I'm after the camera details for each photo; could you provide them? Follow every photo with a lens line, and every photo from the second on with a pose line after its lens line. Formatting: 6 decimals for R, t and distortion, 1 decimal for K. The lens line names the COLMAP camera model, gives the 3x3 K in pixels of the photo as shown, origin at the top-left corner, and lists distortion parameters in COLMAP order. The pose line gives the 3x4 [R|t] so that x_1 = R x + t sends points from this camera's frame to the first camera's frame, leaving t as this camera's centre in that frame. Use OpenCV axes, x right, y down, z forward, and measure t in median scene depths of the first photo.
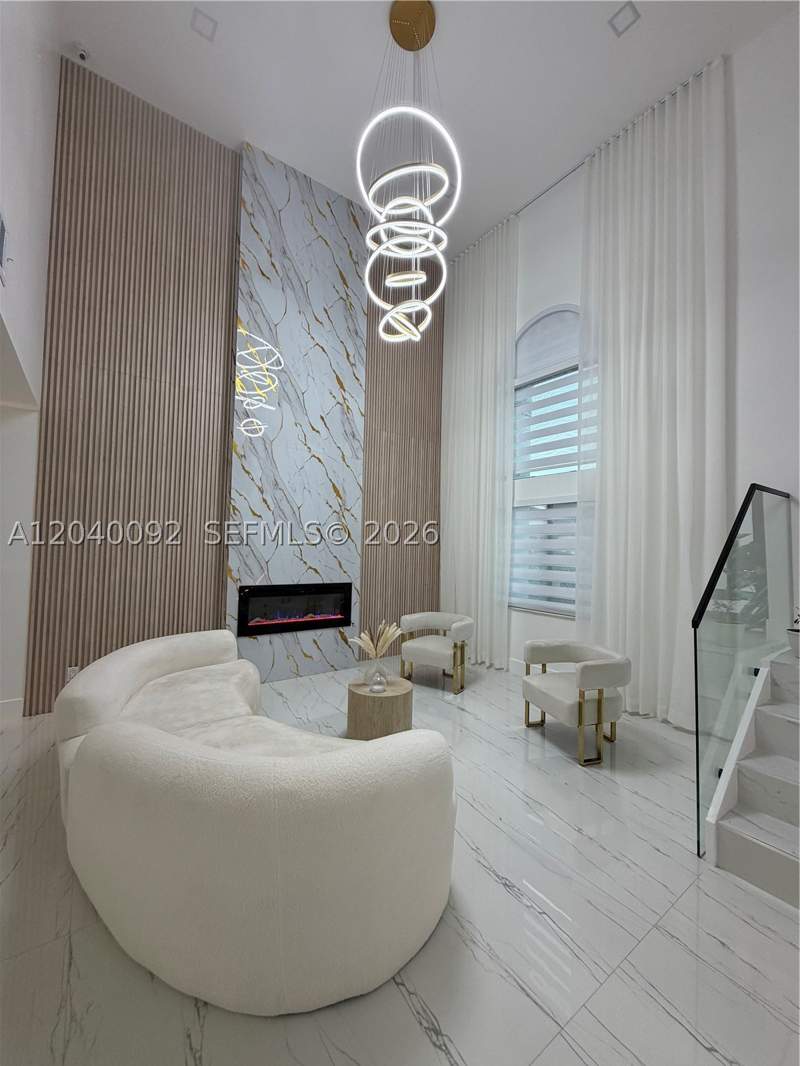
lens RADIAL K [[428.2, 0, 399.7], [0, 428.2, 528.7], [0, 0, 1]] dist [-0.000292, 0.000255]
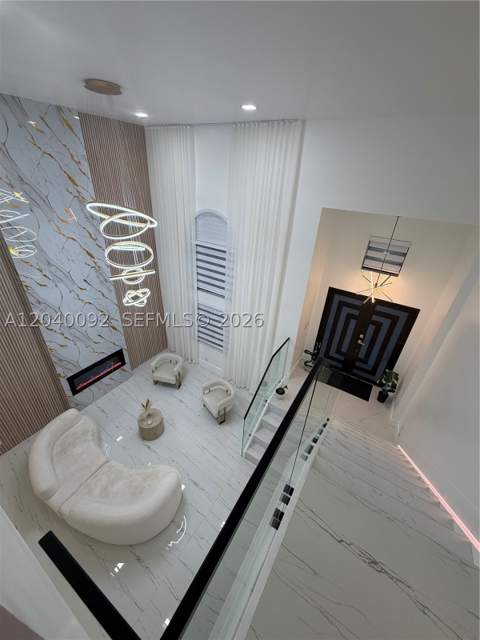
lens RADIAL K [[257.2, 0, 241.0], [0, 257.2, 317.1], [0, 0, 1]] dist [0.007480, -0.000232]
pose [[0.929594, -0.156705, 0.333615, 0.033455], [-0.049809, 0.843411, 0.534955, -0.765161], [-0.365205, -0.513908, 0.776224, -0.107047]]
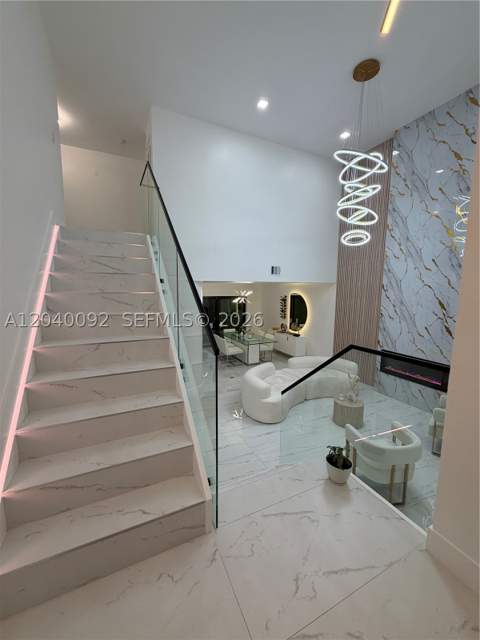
lens RADIAL K [[257.2, 0, 241.0], [0, 257.2, 317.1], [0, 0, 1]] dist [0.007480, -0.000232]
pose [[-0.170642, 0.083269, -0.981808, 0.987908], [0.024072, 0.996478, 0.080329, -0.149458], [0.985039, -0.009927, -0.172045, 0.476833]]
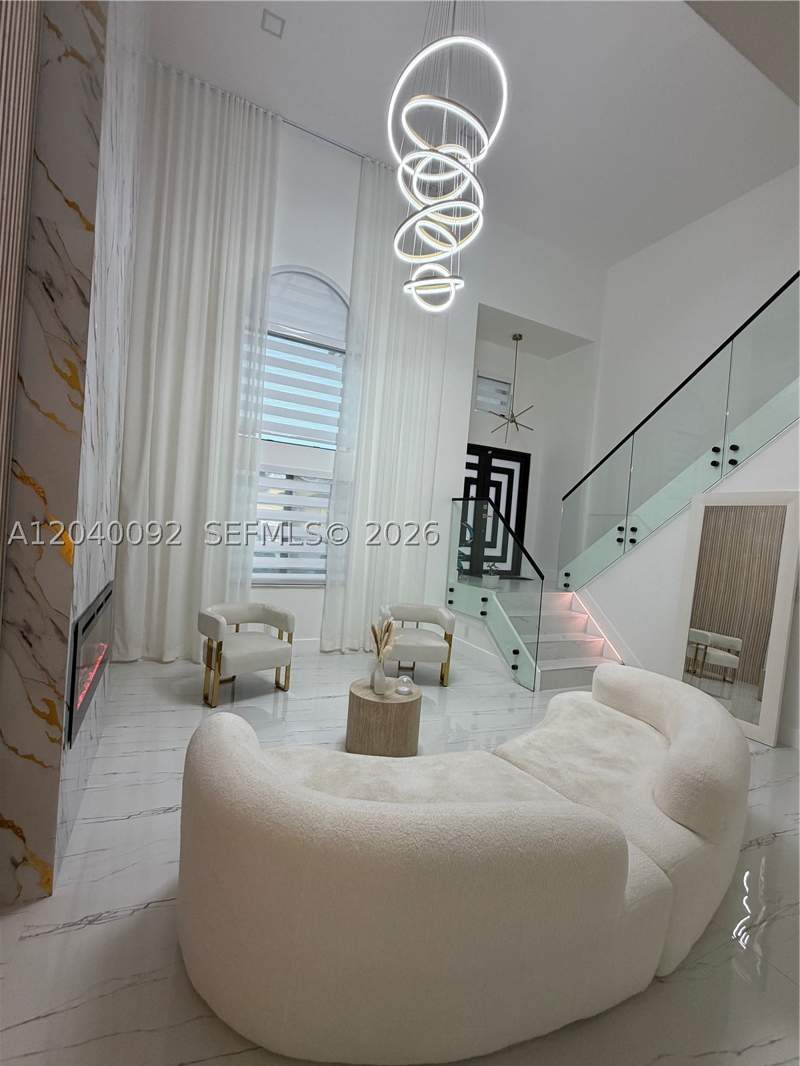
lens RADIAL K [[464.2, 0, 400.0], [0, 464.2, 533.0], [0, 0, 1]] dist [-0.000090, -0.000083]
pose [[0.169838, -0.025874, 0.985132, -0.697963], [-0.113088, 0.992540, 0.045565, -0.001436], [-0.978962, -0.119145, 0.165645, 0.608424]]
